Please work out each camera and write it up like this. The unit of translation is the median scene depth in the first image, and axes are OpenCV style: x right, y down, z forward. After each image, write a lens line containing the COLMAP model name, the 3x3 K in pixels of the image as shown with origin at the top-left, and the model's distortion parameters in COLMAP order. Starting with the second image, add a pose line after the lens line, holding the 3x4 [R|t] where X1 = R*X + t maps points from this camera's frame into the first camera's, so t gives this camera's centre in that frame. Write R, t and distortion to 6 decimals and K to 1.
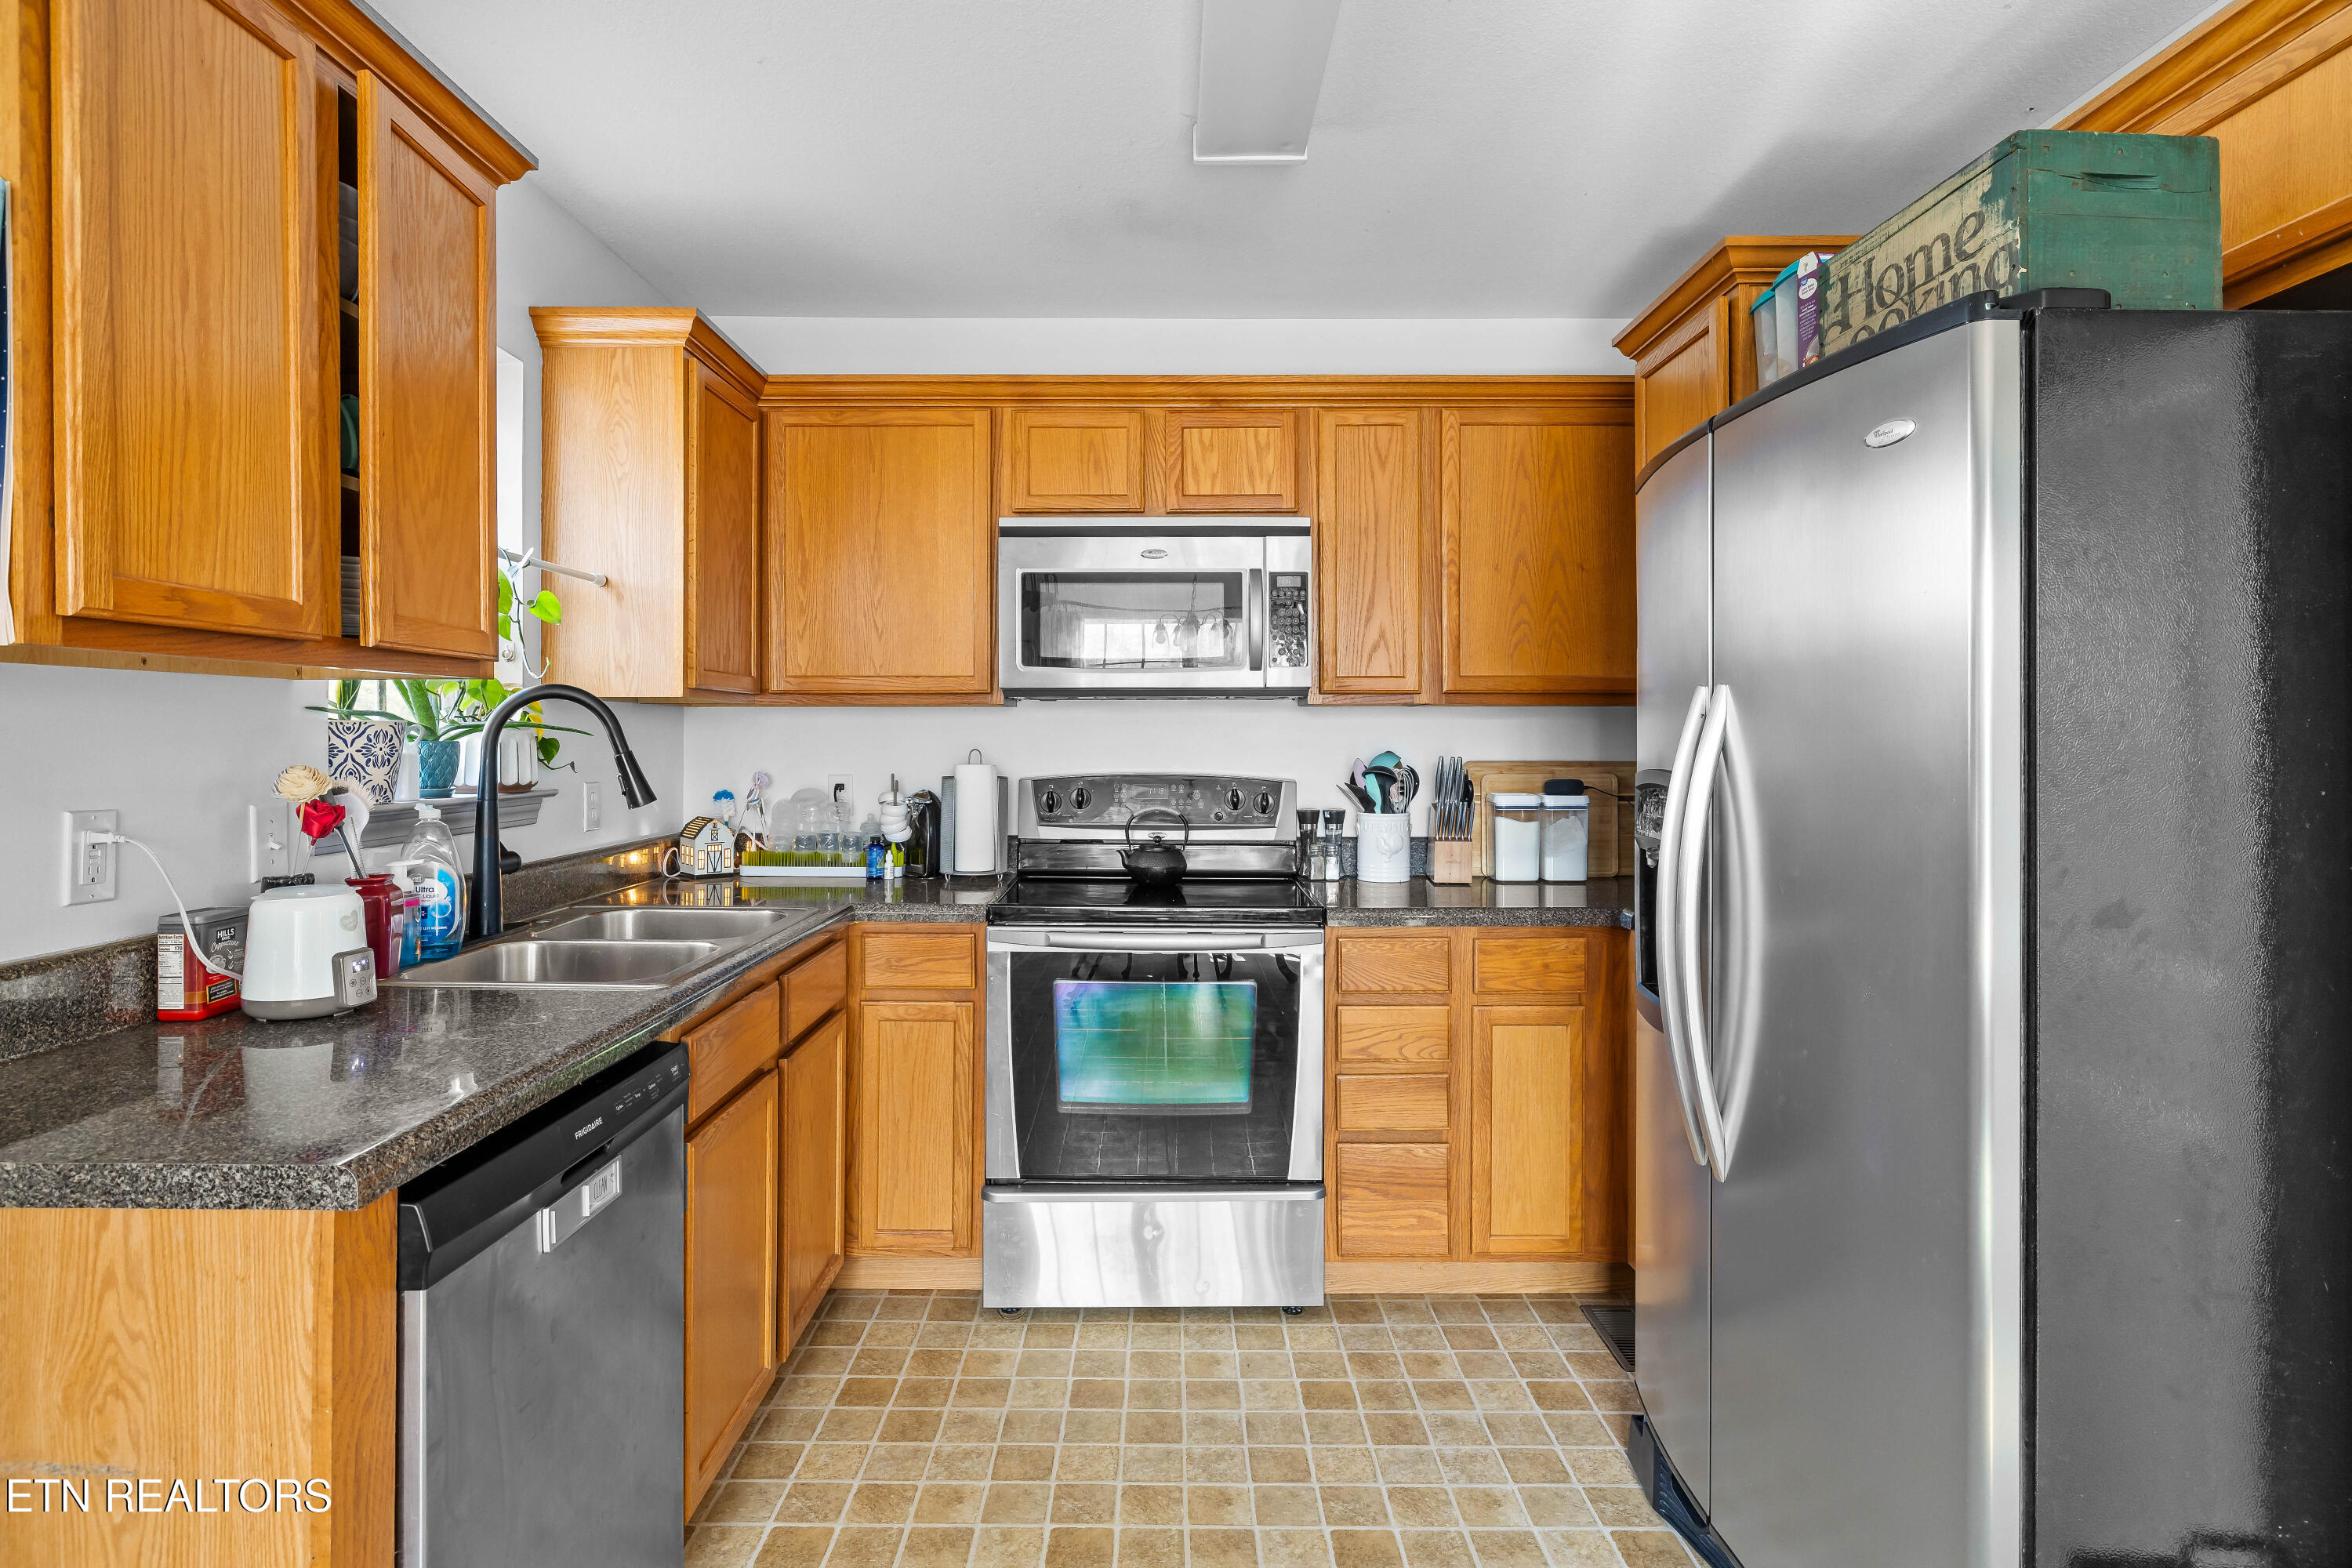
lens RADIAL K [[1263.0, 0, 1128.4], [0, 1263.0, 742.4], [0, 0, 1]] dist [0.002055, 0.001087]
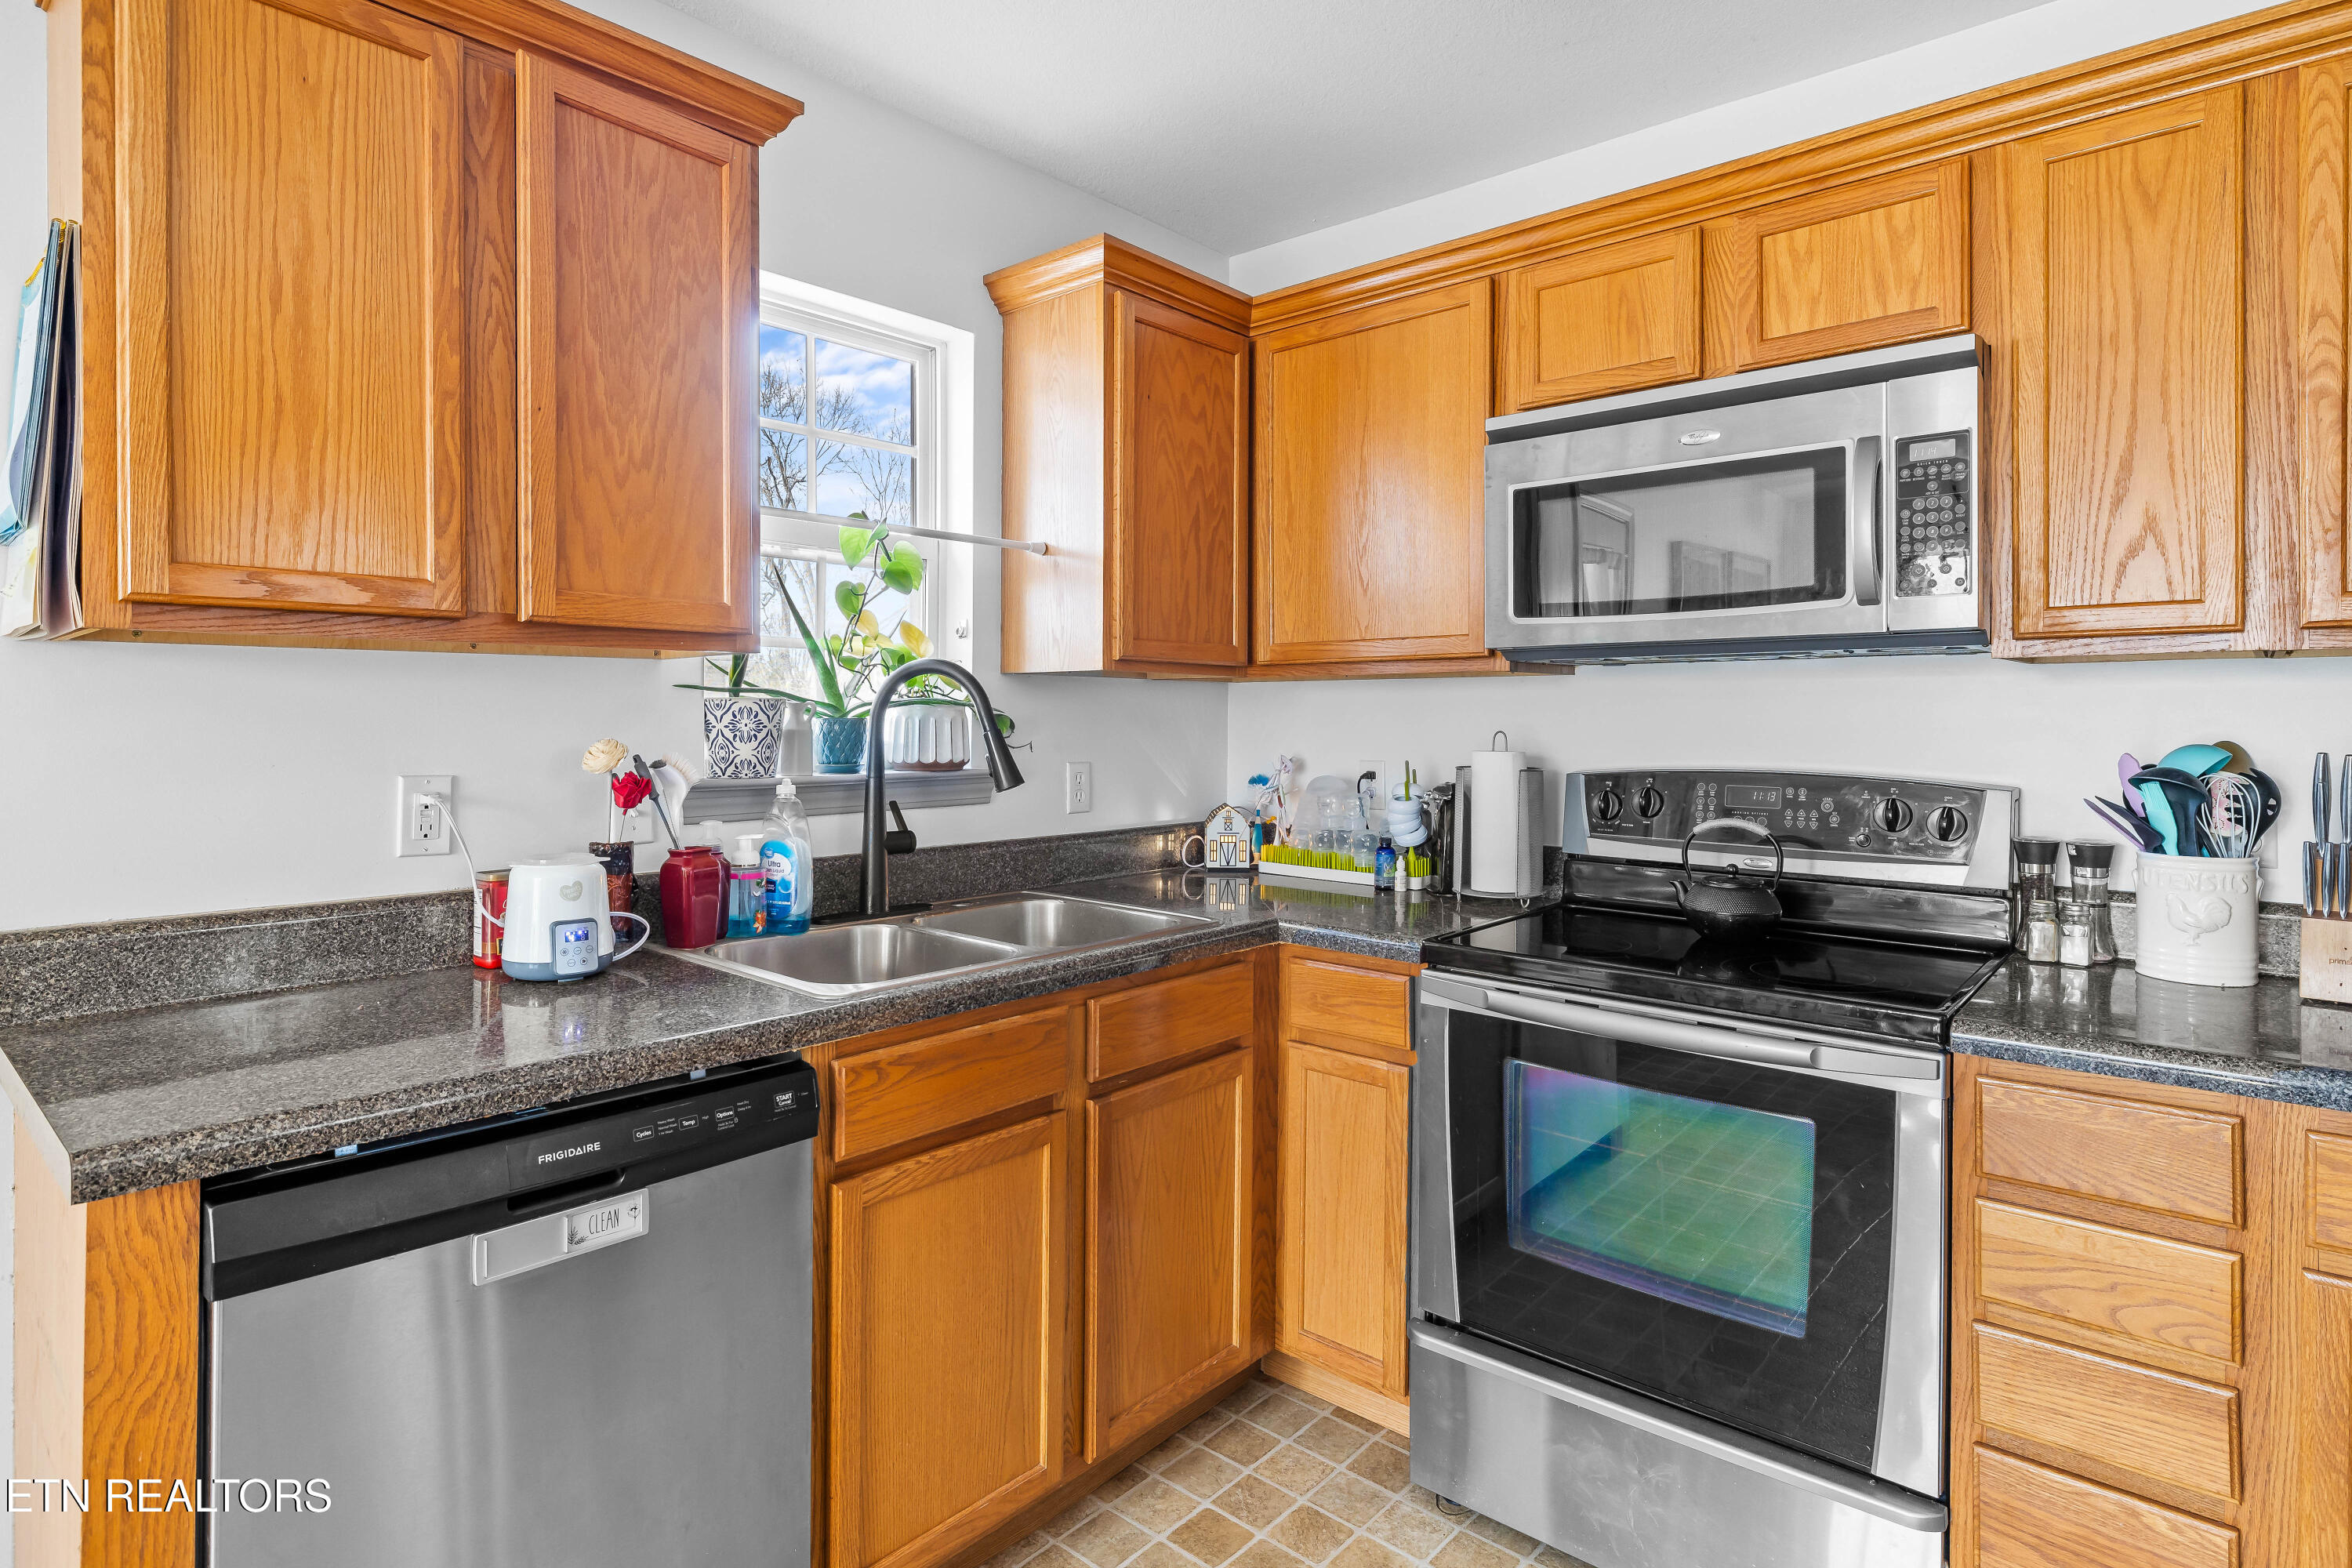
lens RADIAL K [[1263.0, 0, 1113.2], [0, 1263.0, 721.5], [0, 0, 1]] dist [0.002055, 0.001087]
pose [[0.750157, 0.003208, -0.661252, 0.228890], [-0.004792, 0.999988, -0.000585, 0.001259], [0.661242, 0.003608, 0.750164, 0.303873]]
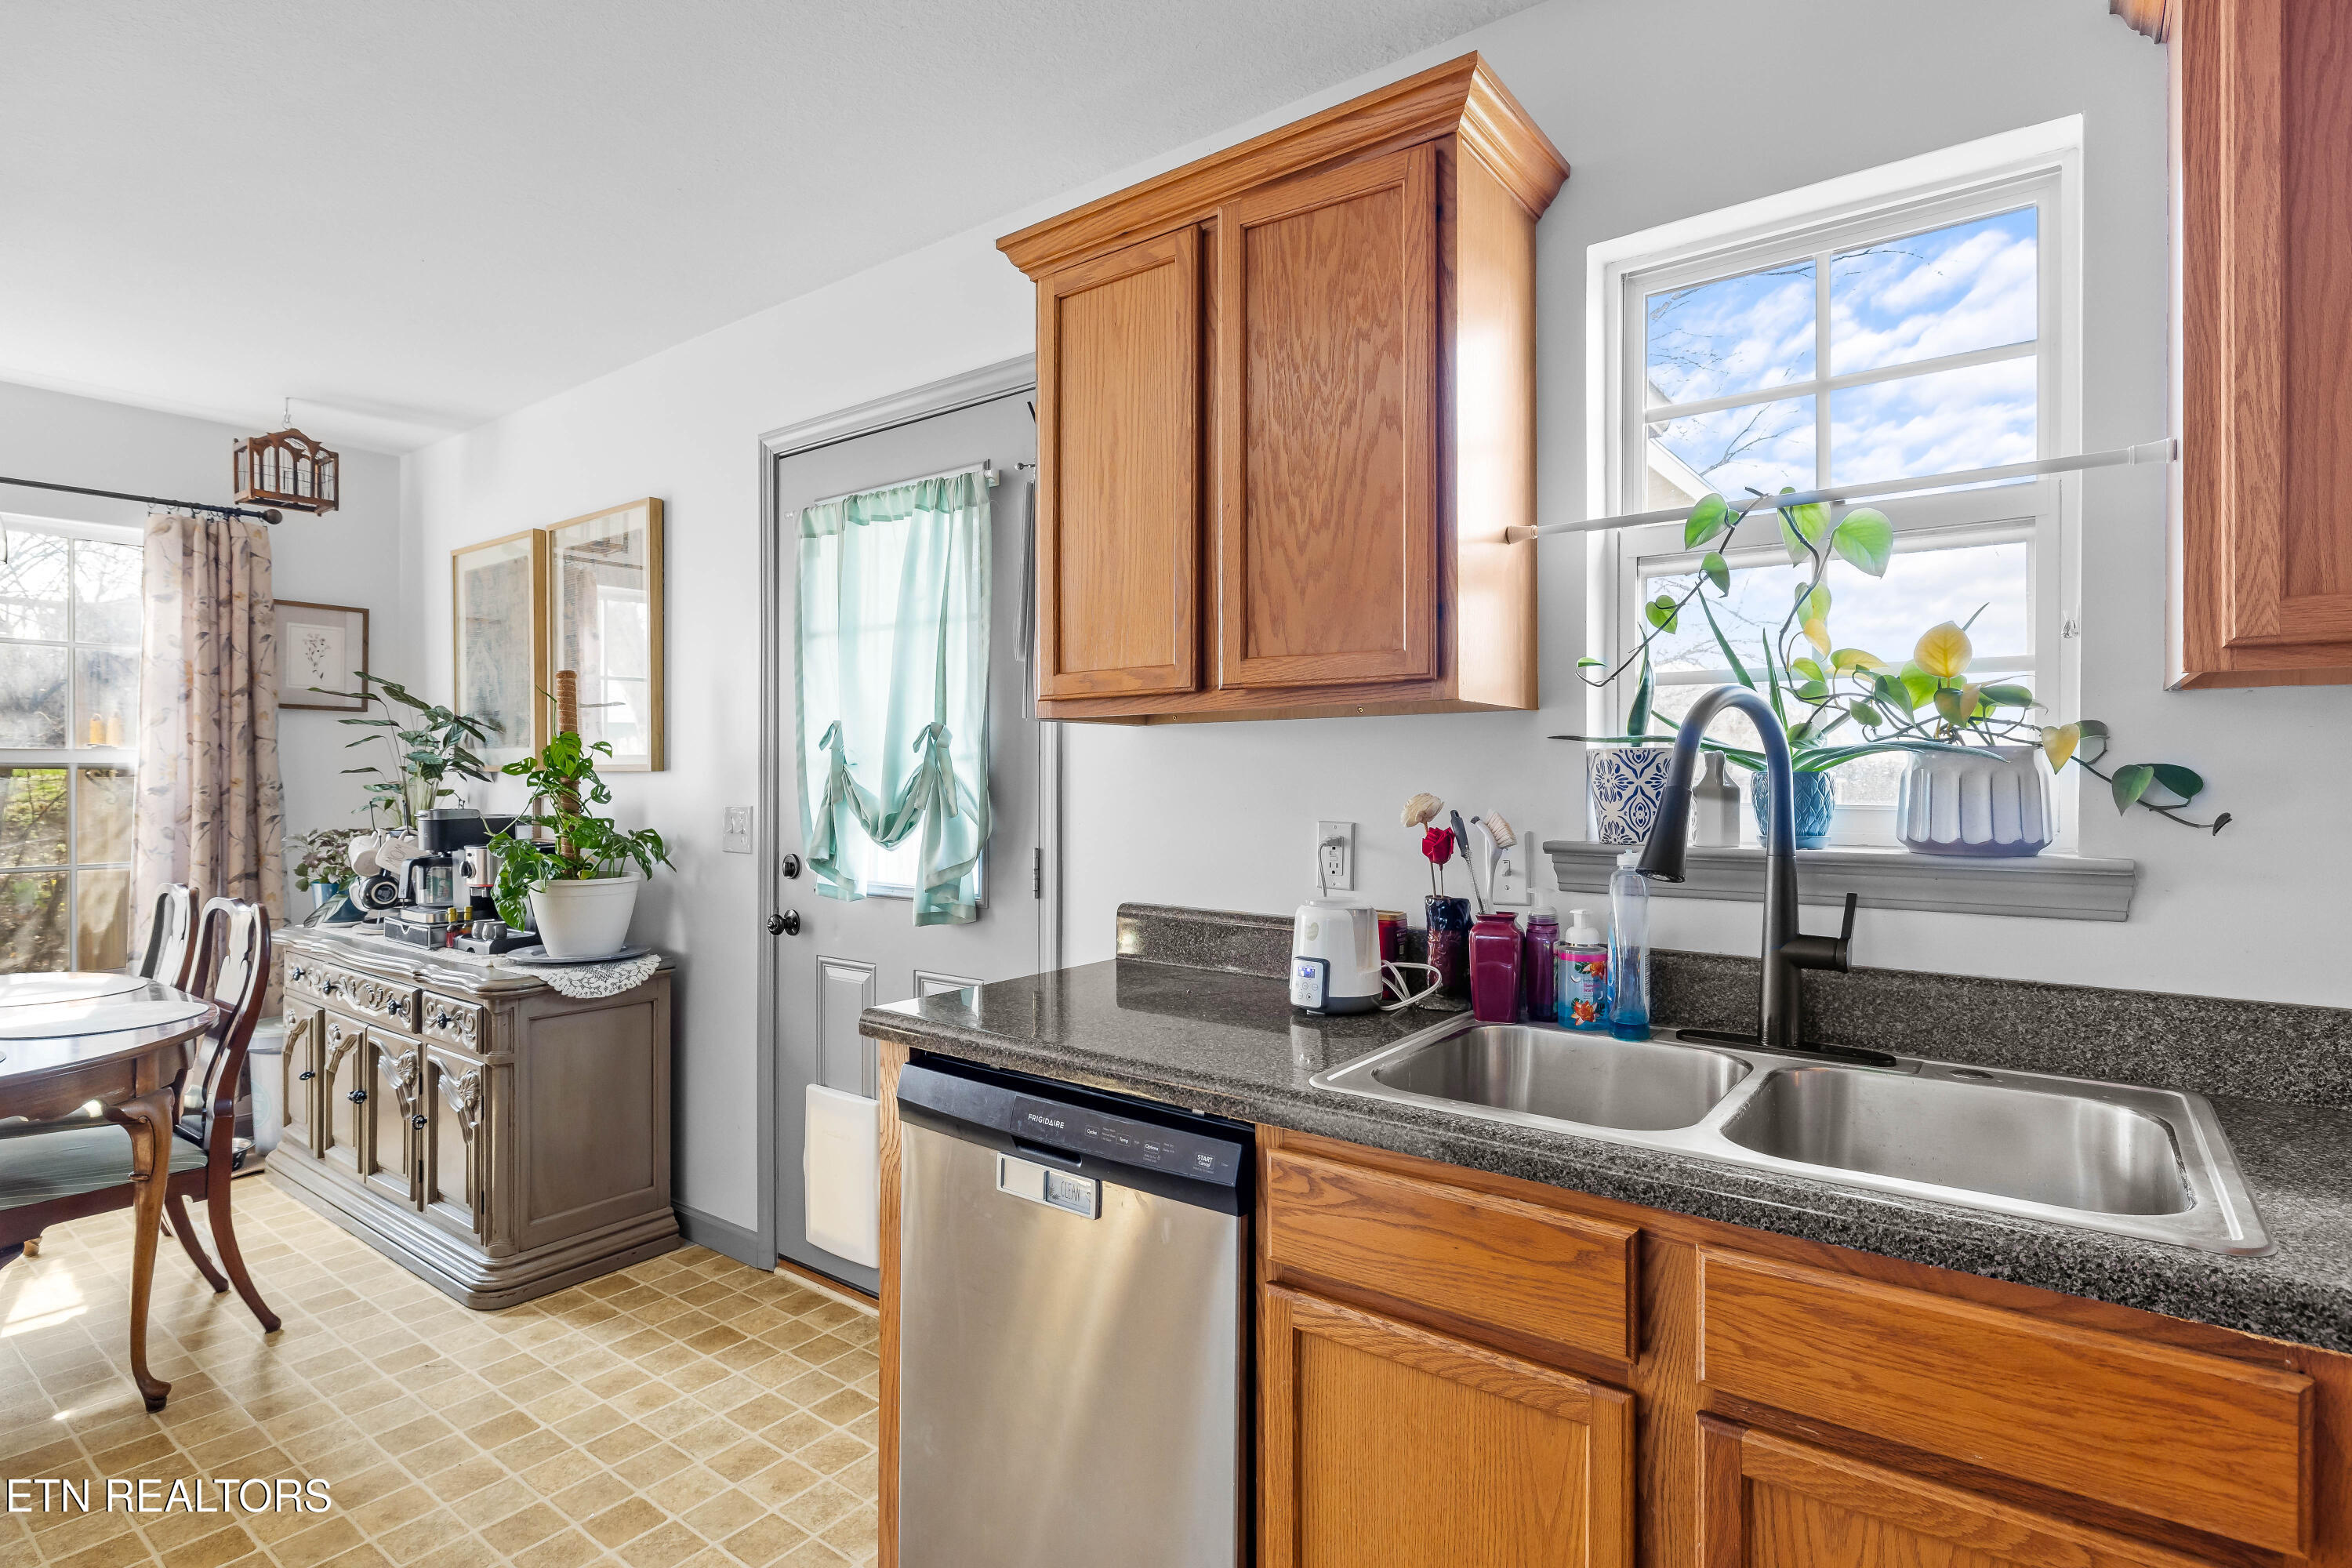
lens RADIAL K [[1175.0, 0, 1168.2], [0, 1175.0, 773.4], [0, 0, 1]] dist [0.004101, 0.000076]
pose [[-0.593707, -0.014377, -0.804553, 0.171692], [-0.008997, 0.999896, -0.011229, 0.008870], [0.804631, 0.000572, -0.593775, 0.881939]]
